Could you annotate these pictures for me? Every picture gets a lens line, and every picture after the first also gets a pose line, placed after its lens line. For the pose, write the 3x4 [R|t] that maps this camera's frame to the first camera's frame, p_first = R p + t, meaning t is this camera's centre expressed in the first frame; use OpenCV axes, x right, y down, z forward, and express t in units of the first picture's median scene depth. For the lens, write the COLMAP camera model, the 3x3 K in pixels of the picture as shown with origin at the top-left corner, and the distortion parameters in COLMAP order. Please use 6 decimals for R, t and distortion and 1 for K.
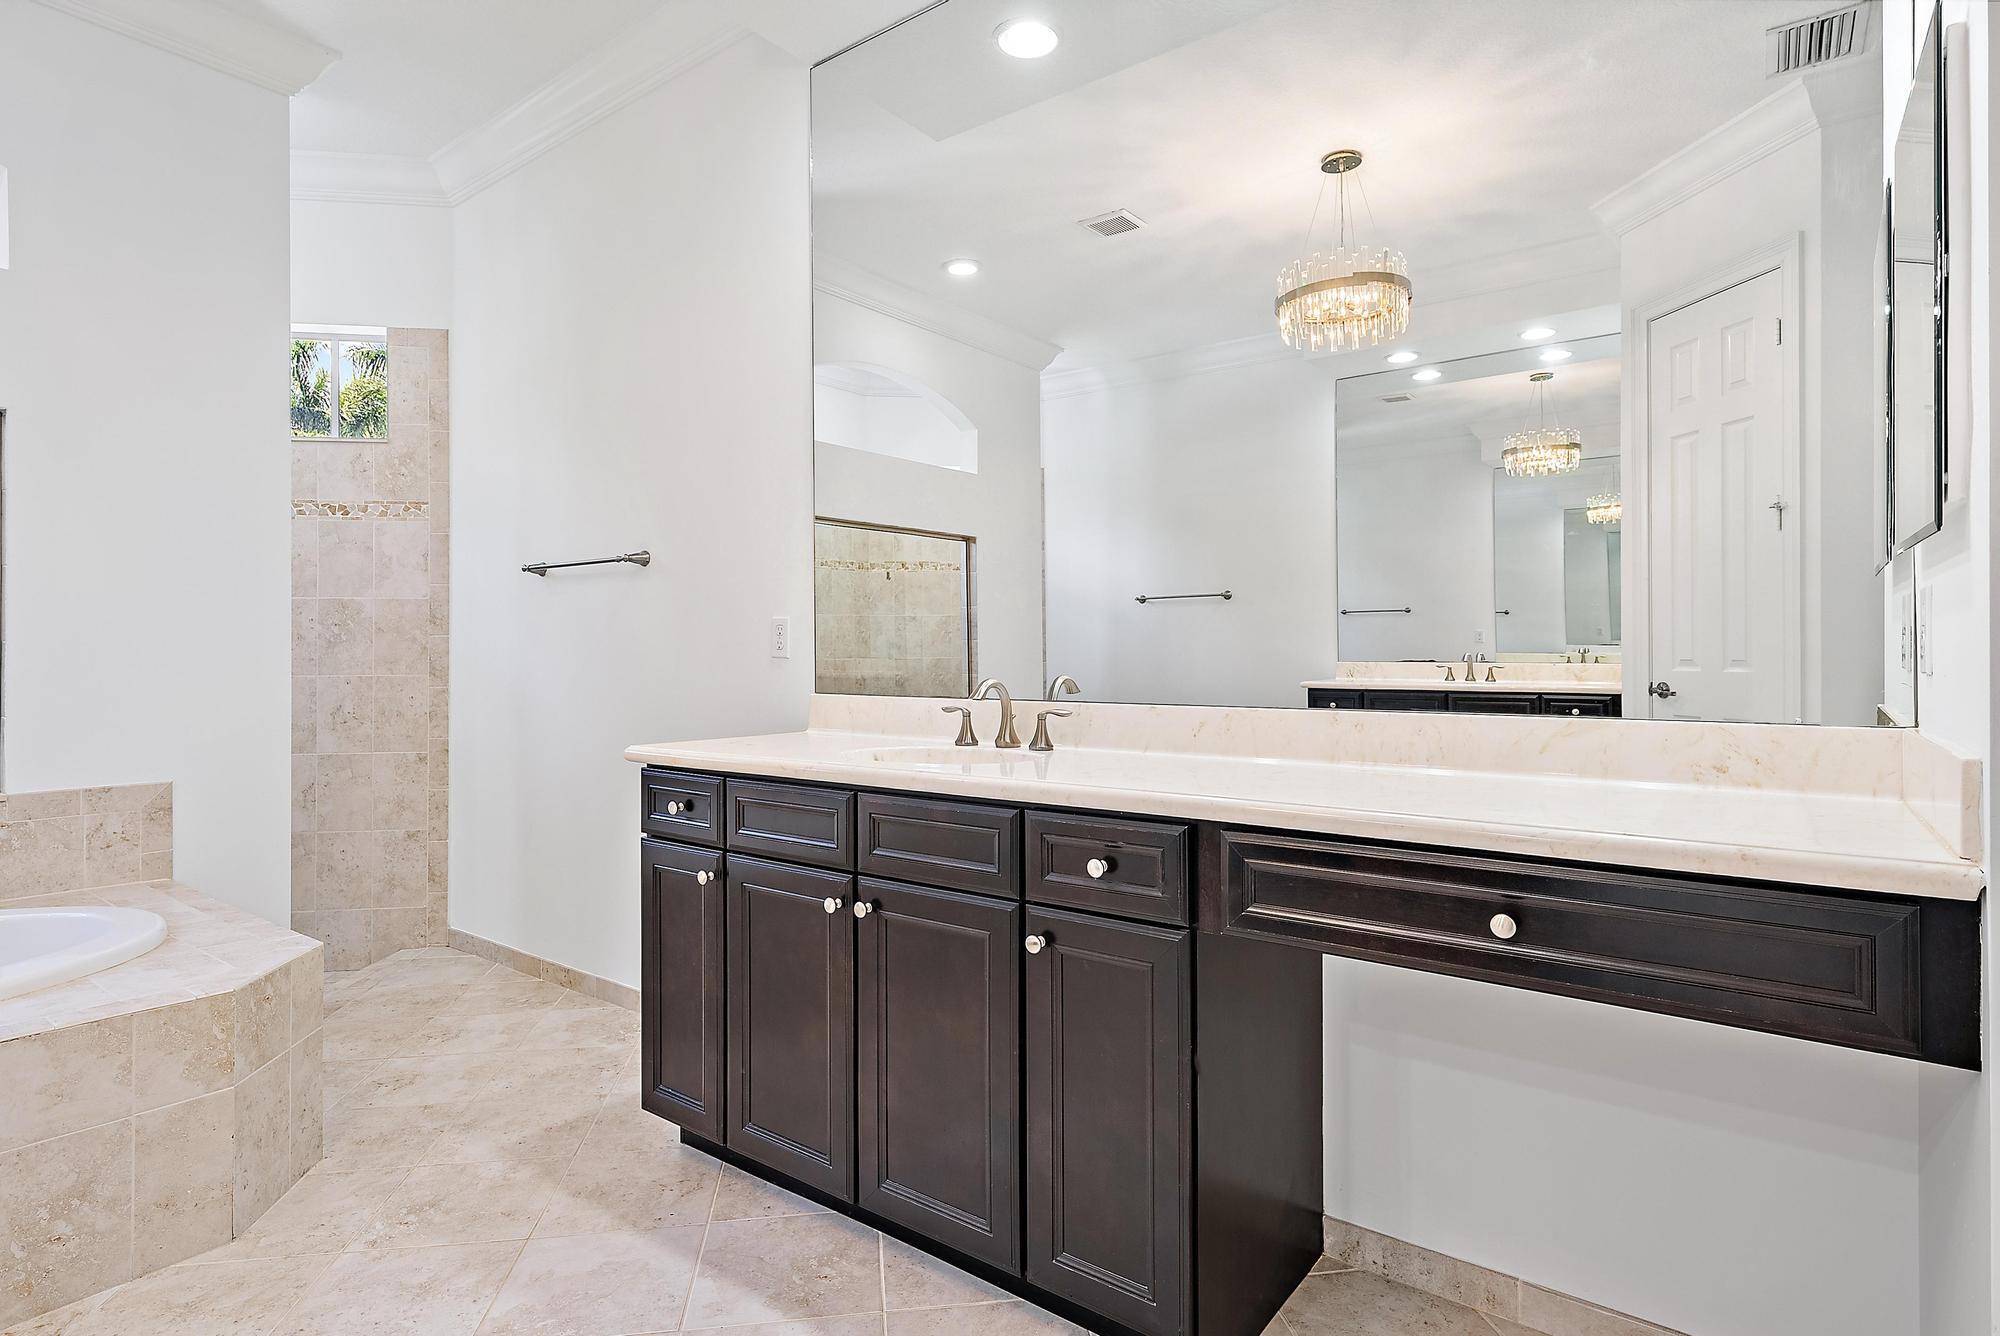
lens RADIAL K [[1039.0, 0, 1000.9], [0, 1039.0, 649.9], [0, 0, 1]] dist [0.006383, -0.001605]
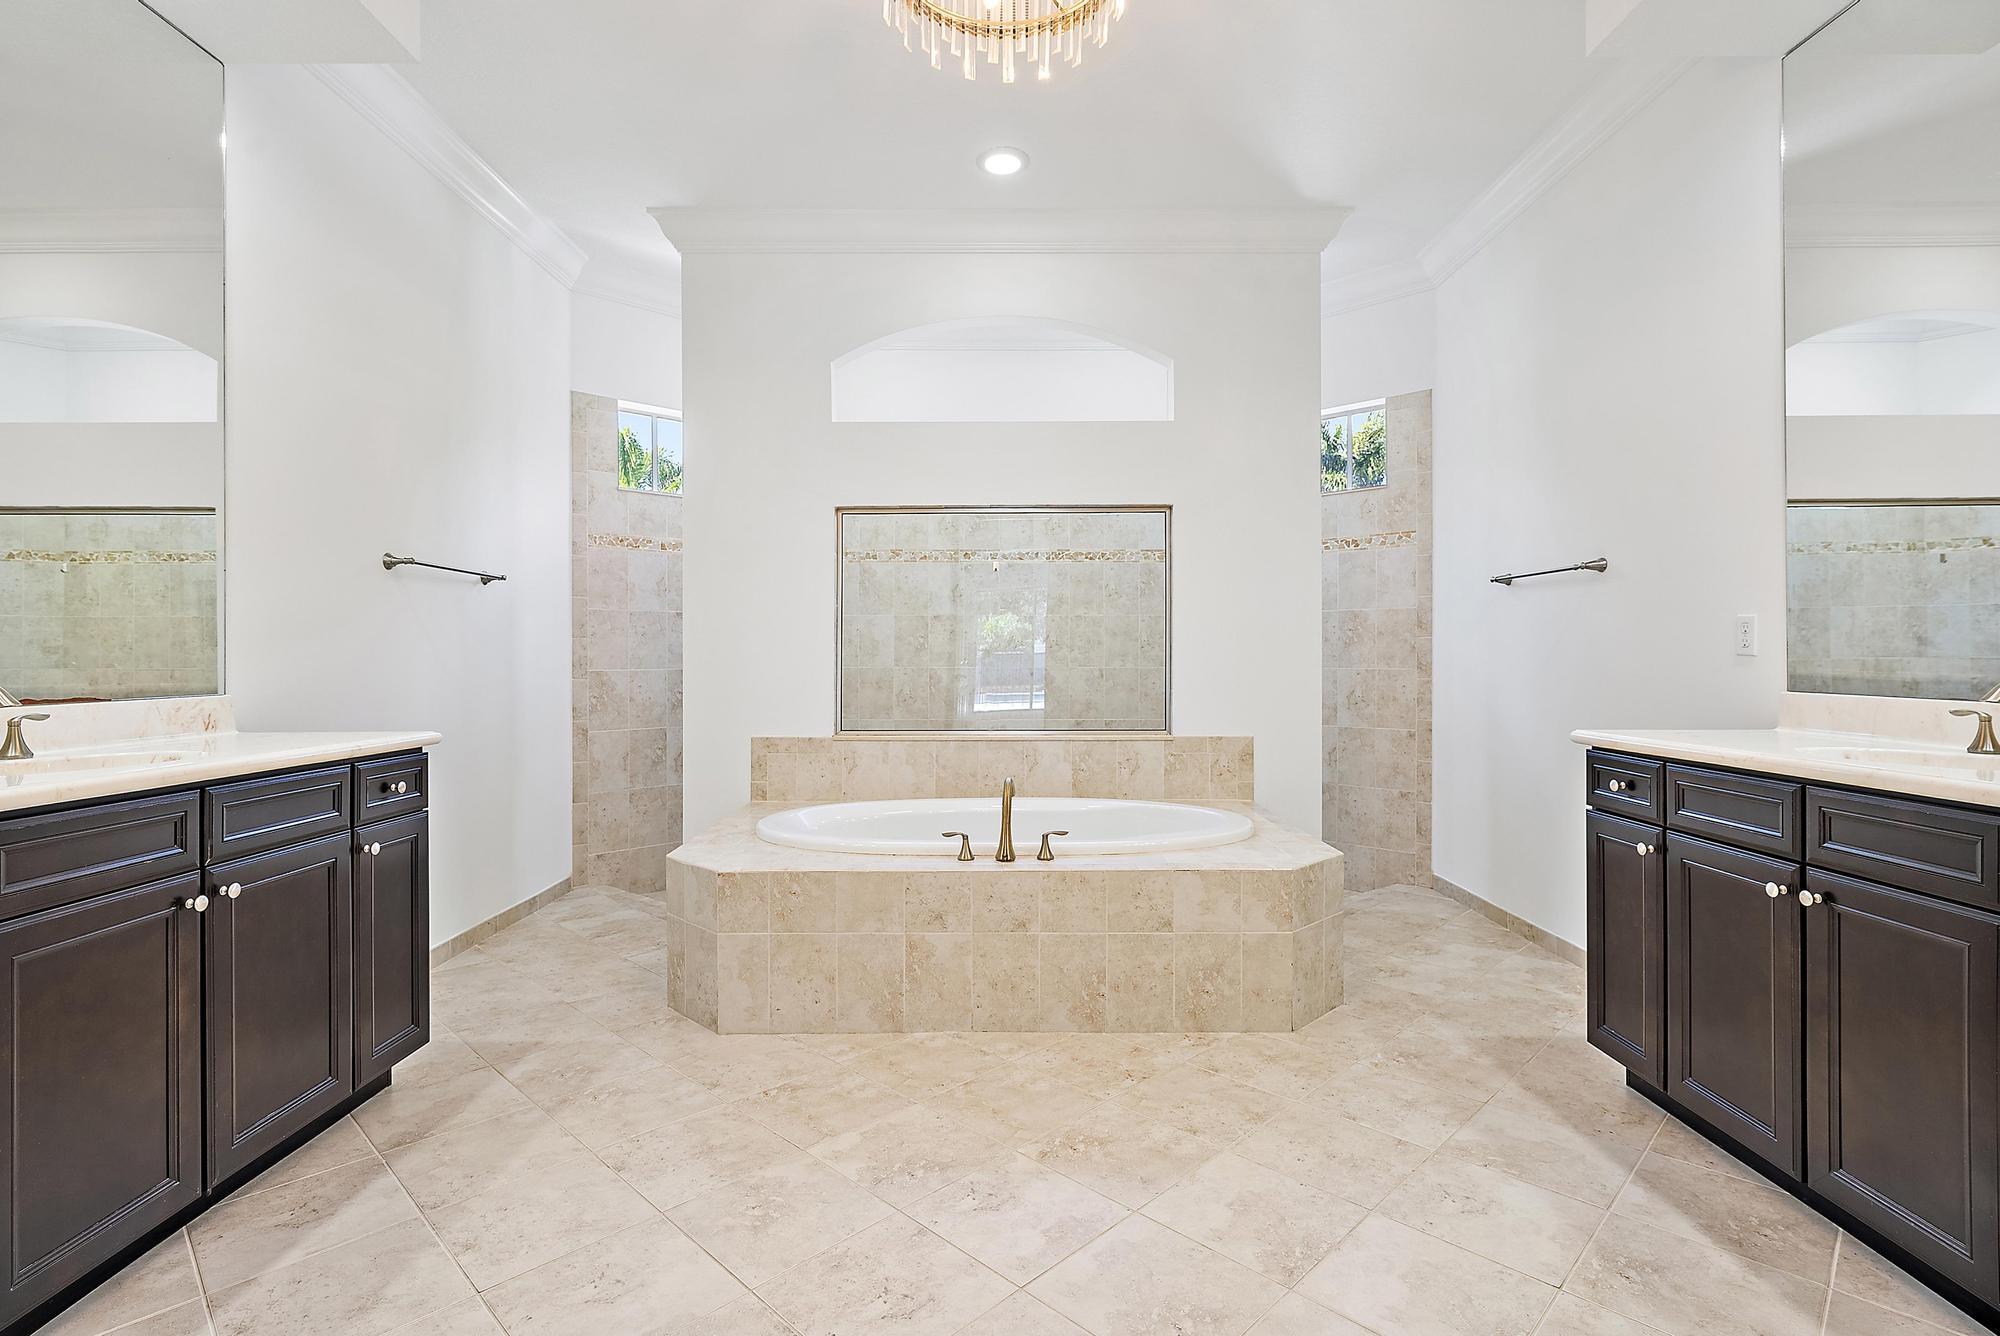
lens RADIAL K [[960.4, 0, 996.2], [0, 960.4, 653.4], [0, 0, 1]] dist [0.000875, -0.000156]
pose [[0.605609, 0.001077, -0.795762, 0.108170], [0.002721, 0.999990, 0.003424, 0.000488], [0.795758, -0.004239, 0.605600, -0.173884]]
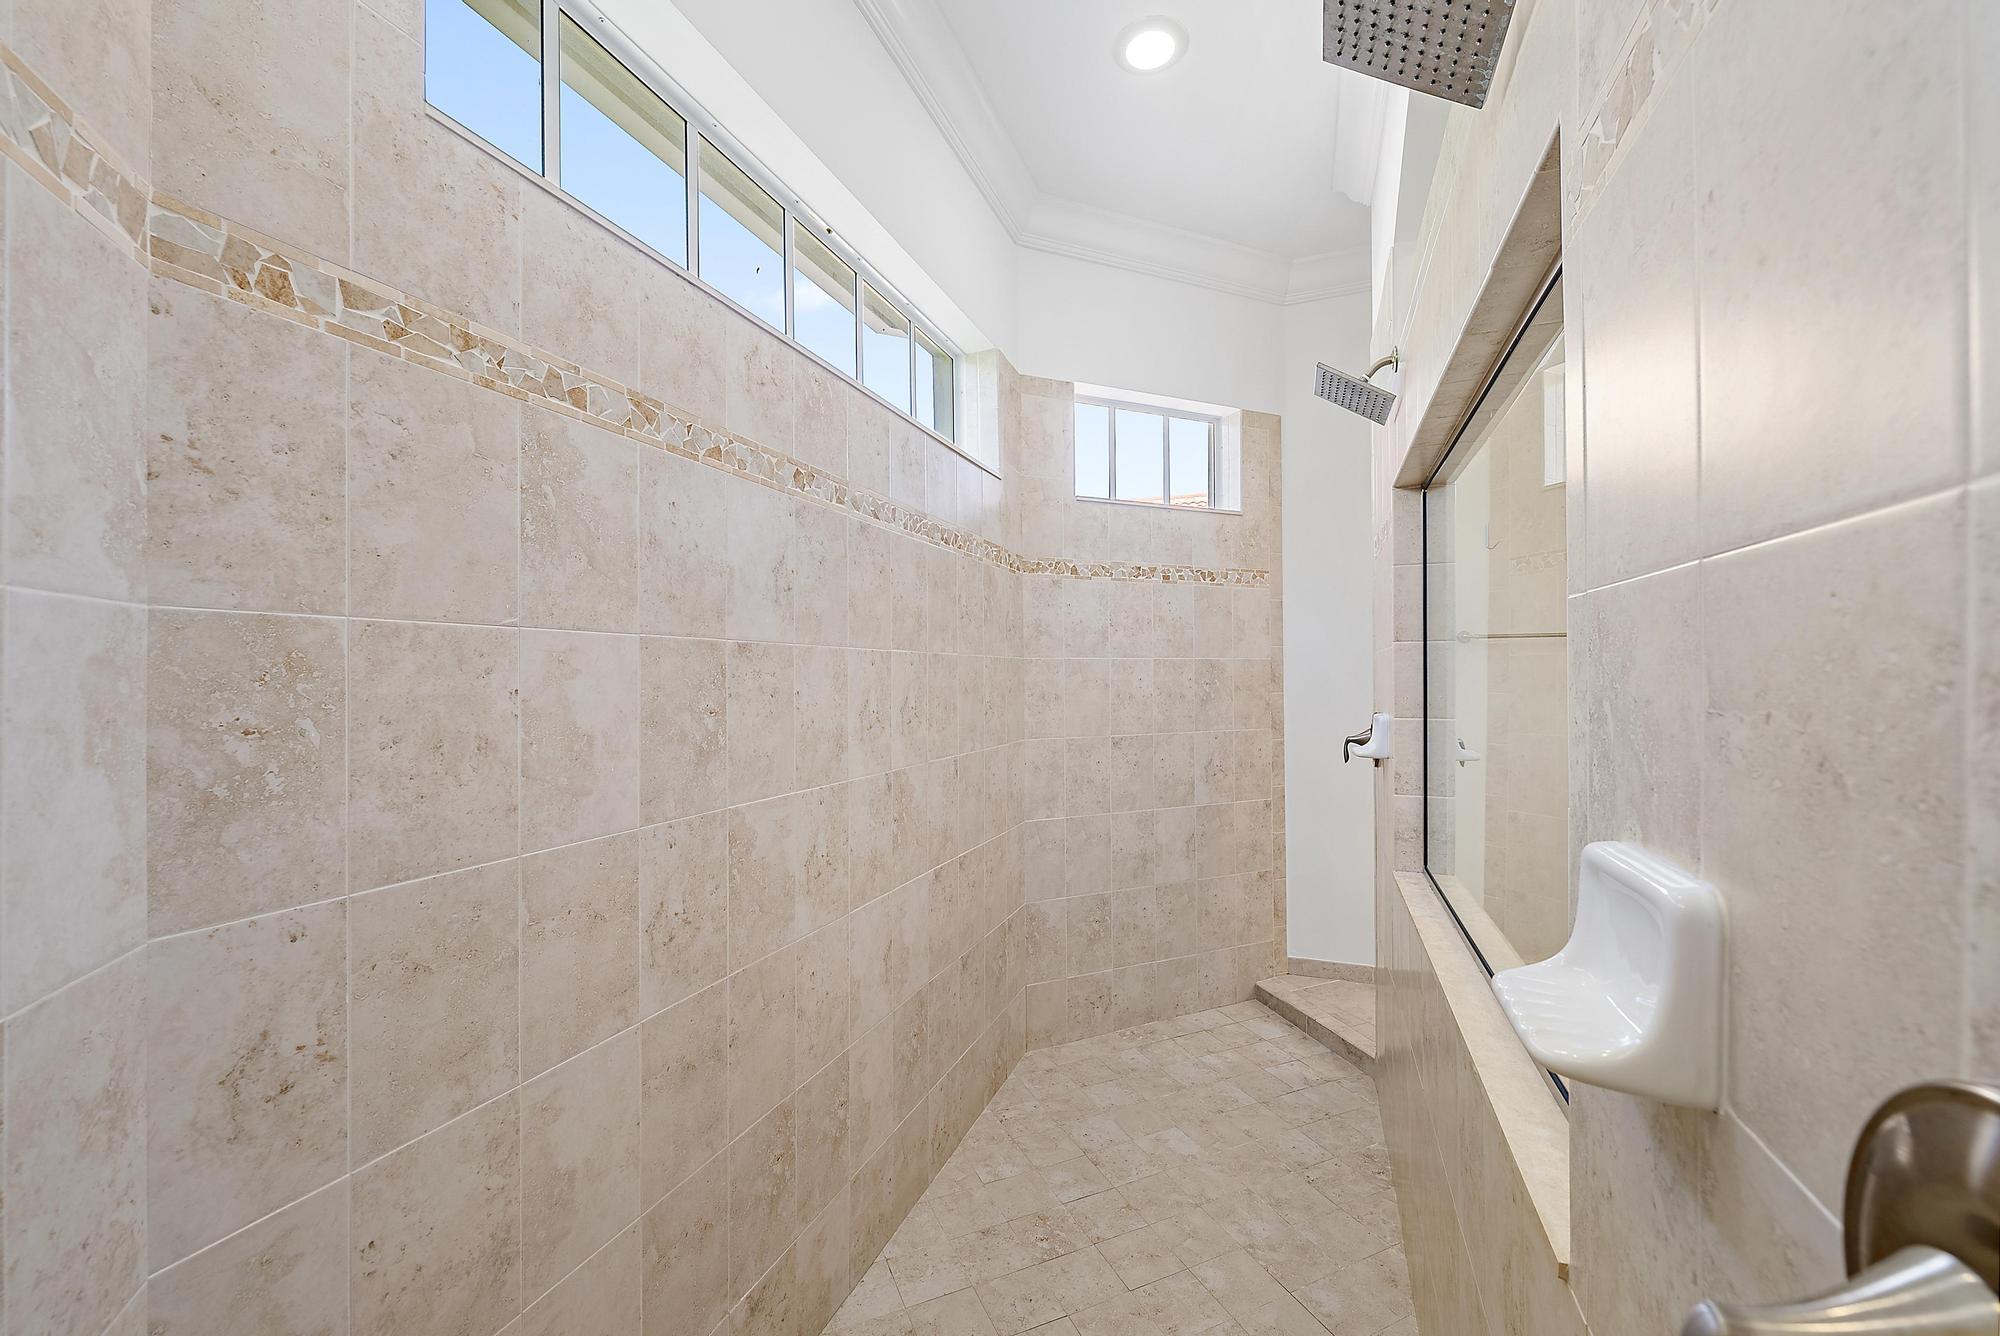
lens RADIAL K [[796.6, 0, 1000.0], [0, 796.6, 668.0], [0, 0, 1]] dist [-0.000641, -0.000074]
pose [[0.958081, 0.000801, 0.286496, -1.819786], [0.000763, 0.999985, -0.005347, -0.060855], [-0.286497, 0.005341, 0.958066, 0.471710]]
